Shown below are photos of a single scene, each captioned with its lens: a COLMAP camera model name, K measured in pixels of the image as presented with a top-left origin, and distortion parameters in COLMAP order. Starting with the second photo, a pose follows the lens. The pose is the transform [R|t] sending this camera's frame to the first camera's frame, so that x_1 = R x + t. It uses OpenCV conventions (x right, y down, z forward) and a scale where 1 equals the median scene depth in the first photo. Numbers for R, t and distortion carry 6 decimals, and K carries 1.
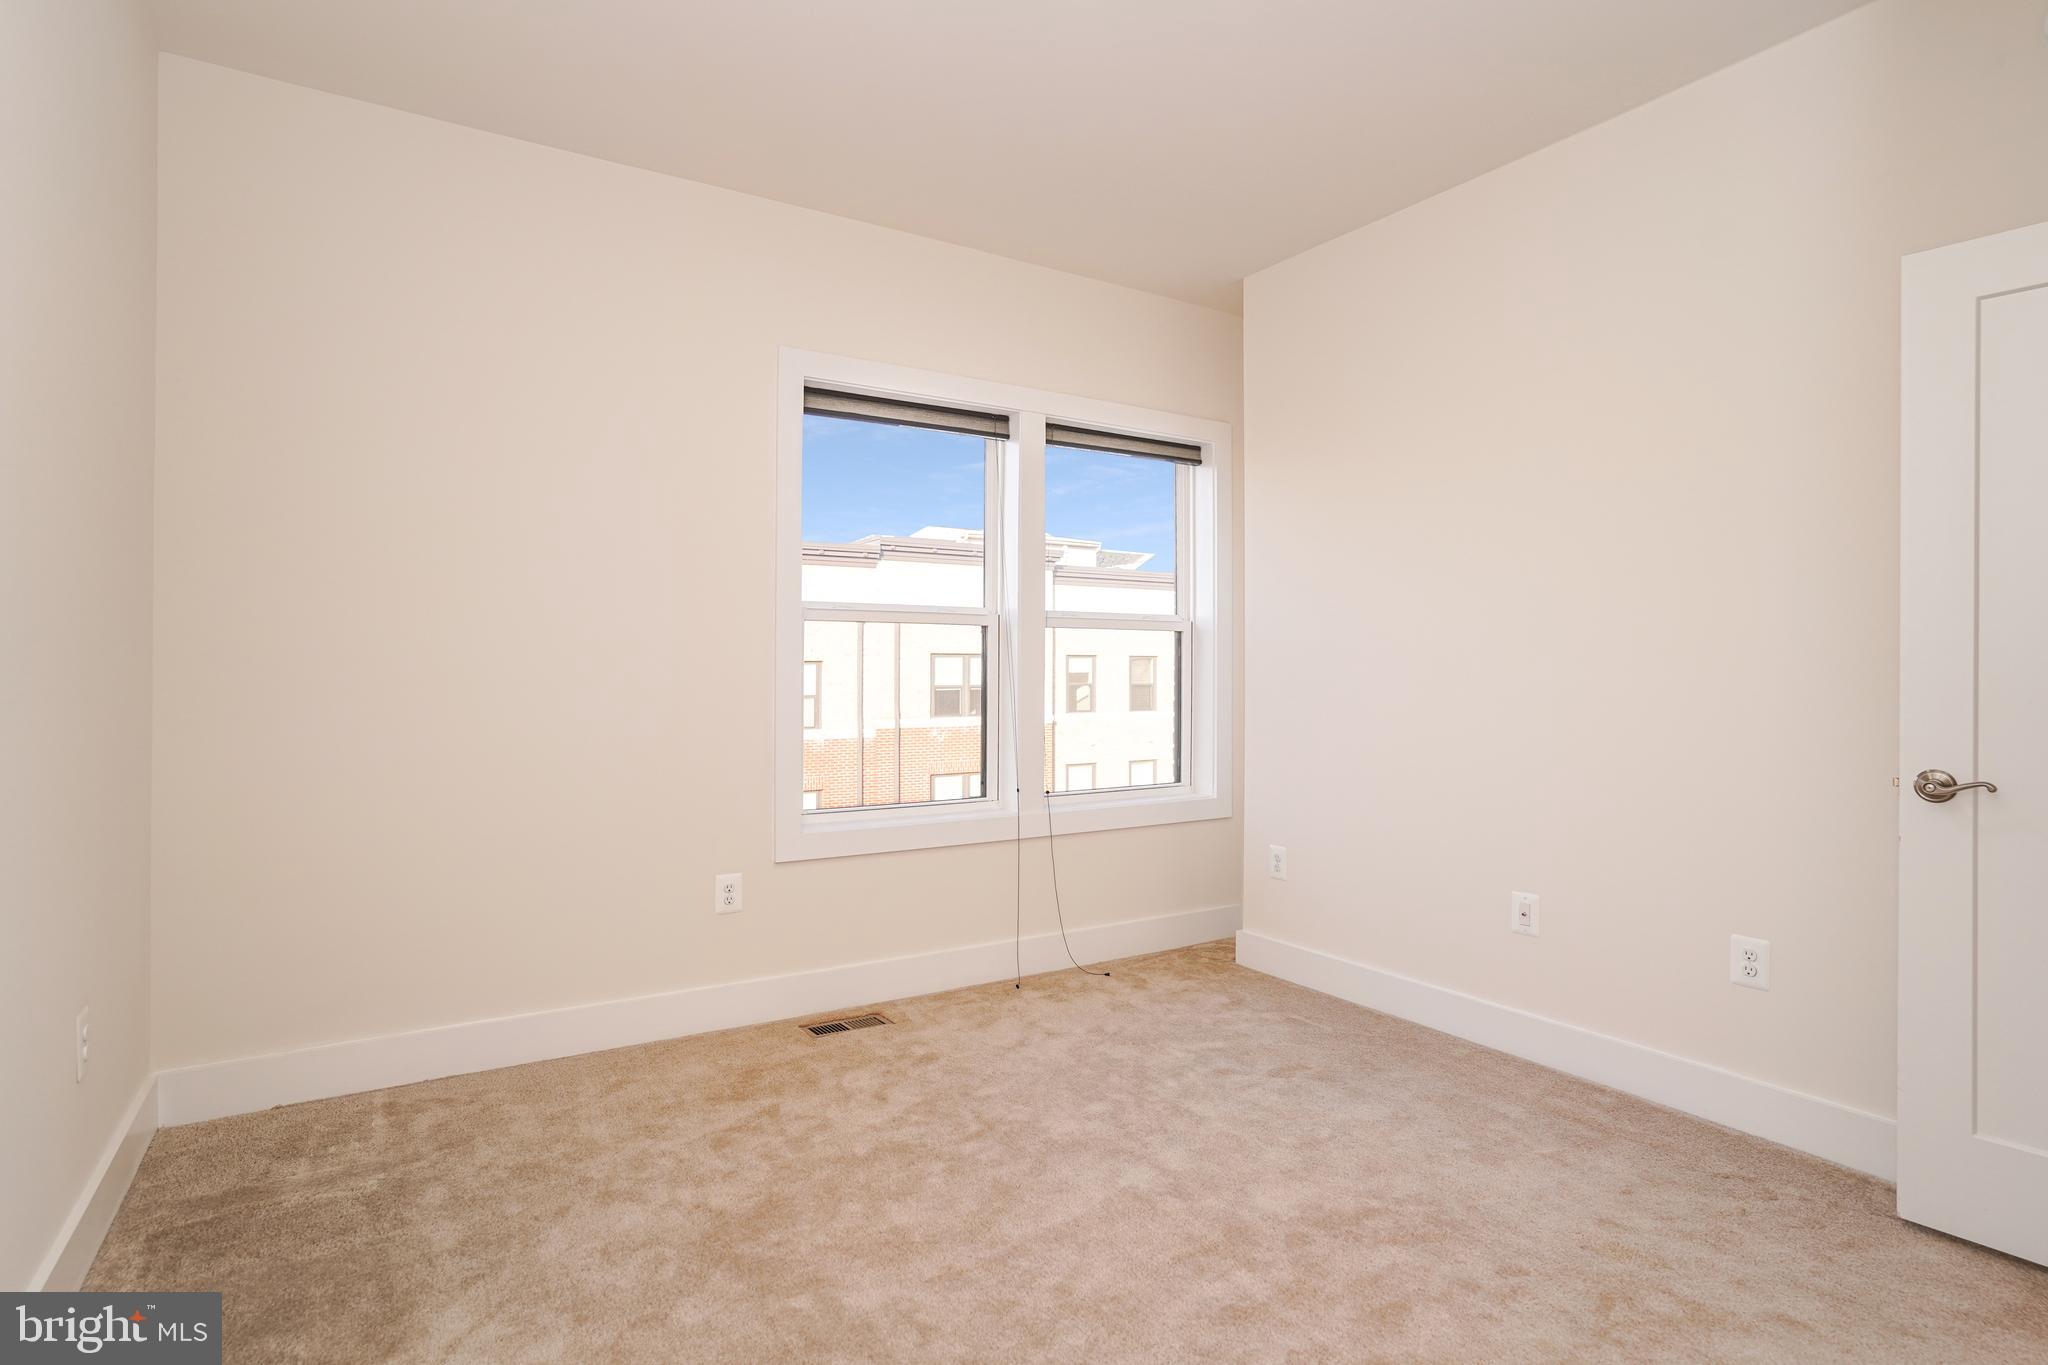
lens RADIAL K [[1077.5, 0, 1030.9], [0, 1077.5, 669.8], [0, 0, 1]] dist [-0.047237, 0.047636]
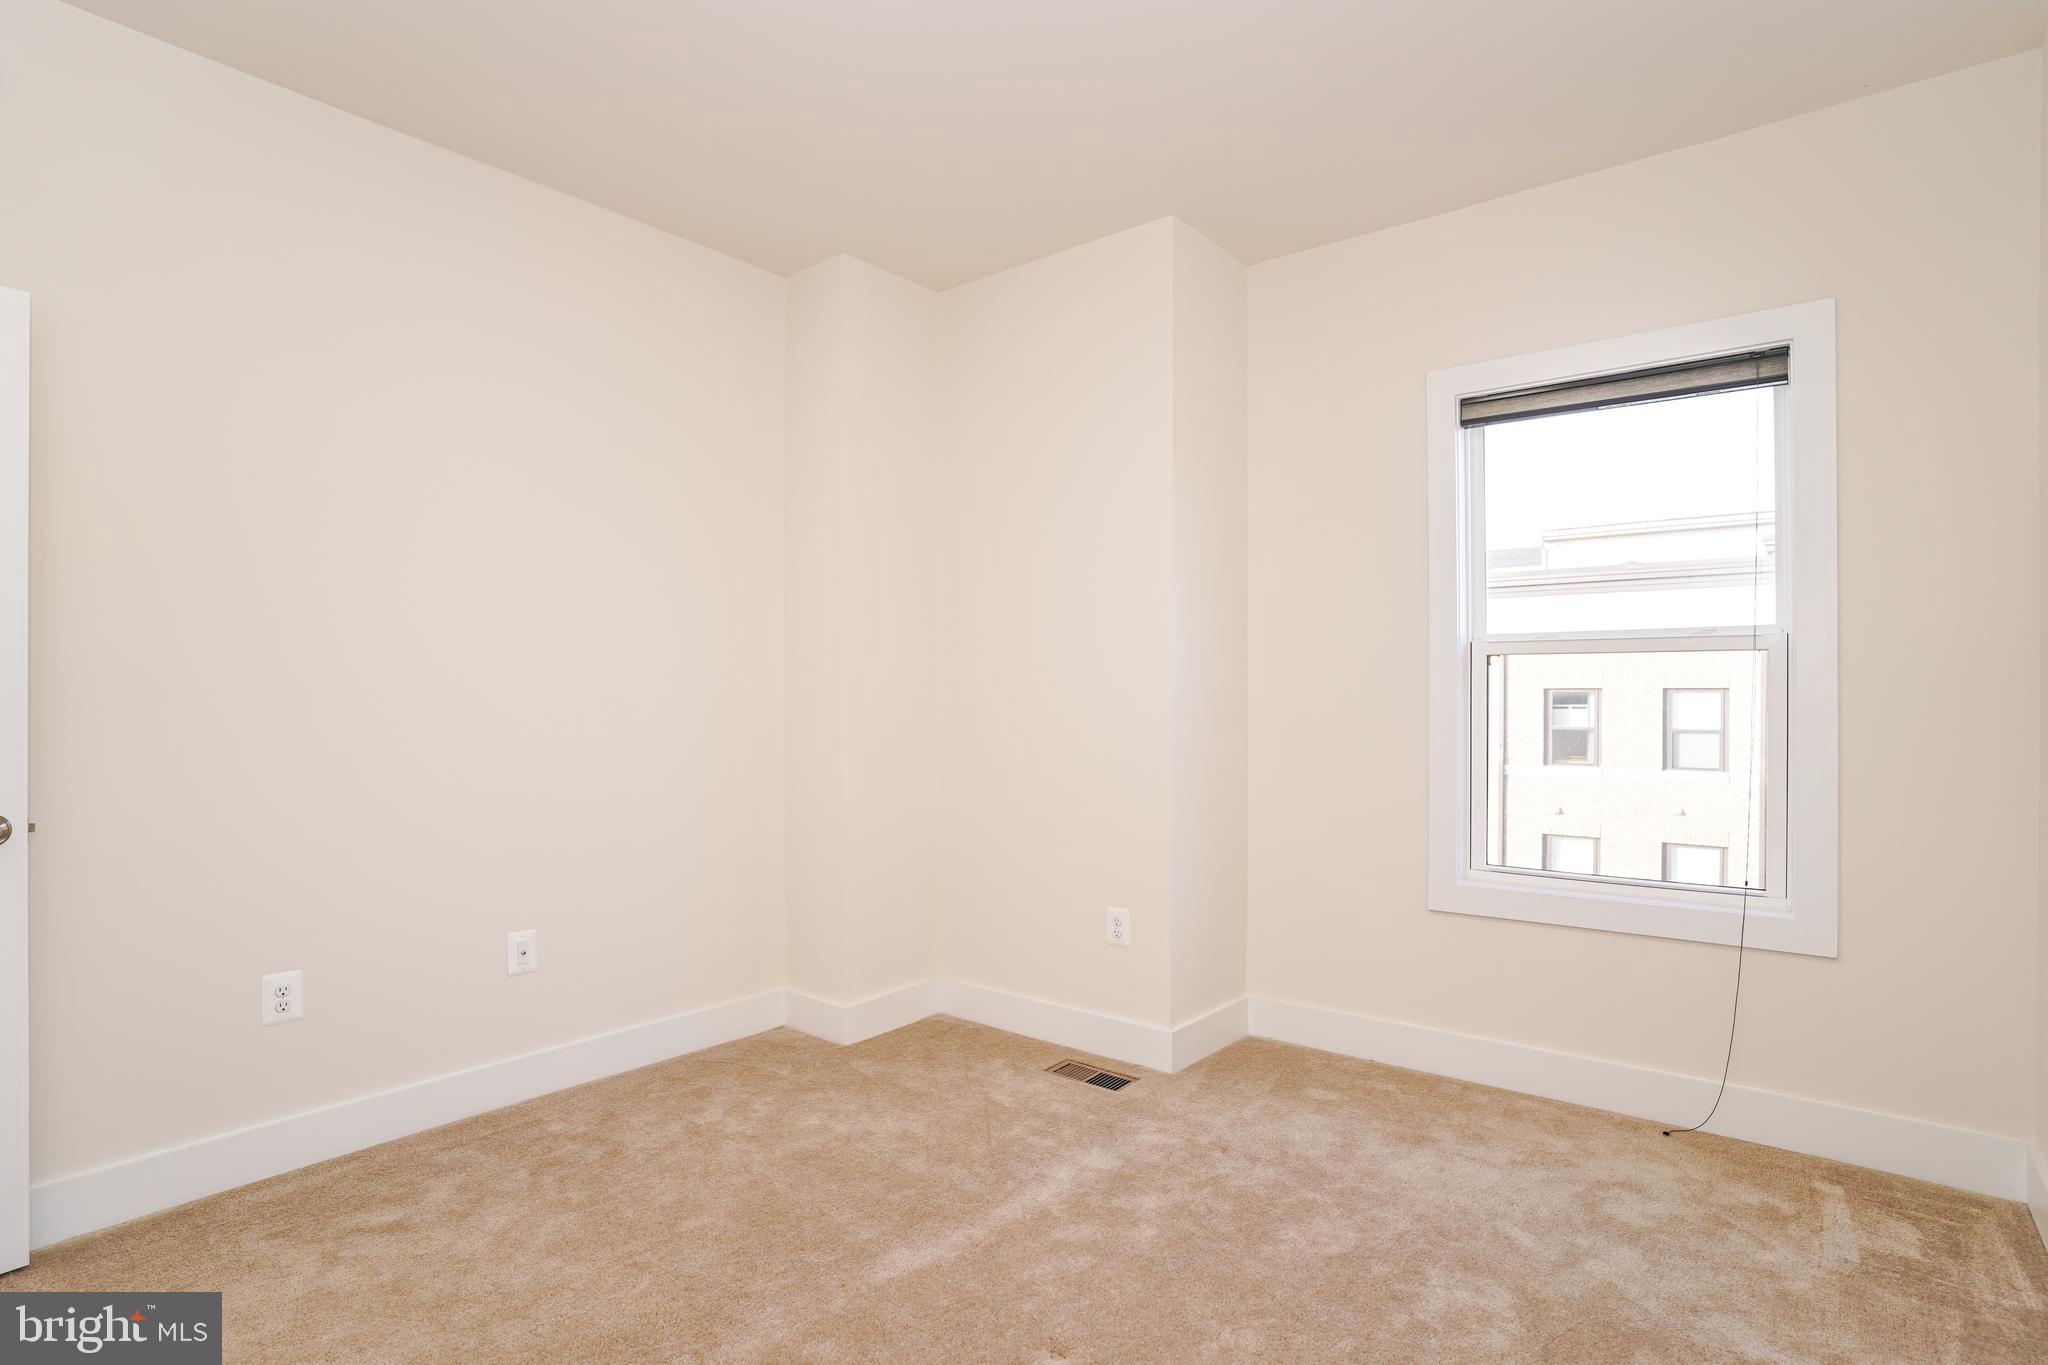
lens RADIAL K [[1077.5, 0, 1030.9], [0, 1077.5, 669.8], [0, 0, 1]] dist [-0.047237, 0.047636]
pose [[0.378578, -0.031352, -0.925038, 0.525046], [-0.002782, 0.999383, -0.035010, -0.000062], [0.925565, 0.015827, 0.378257, 0.345561]]
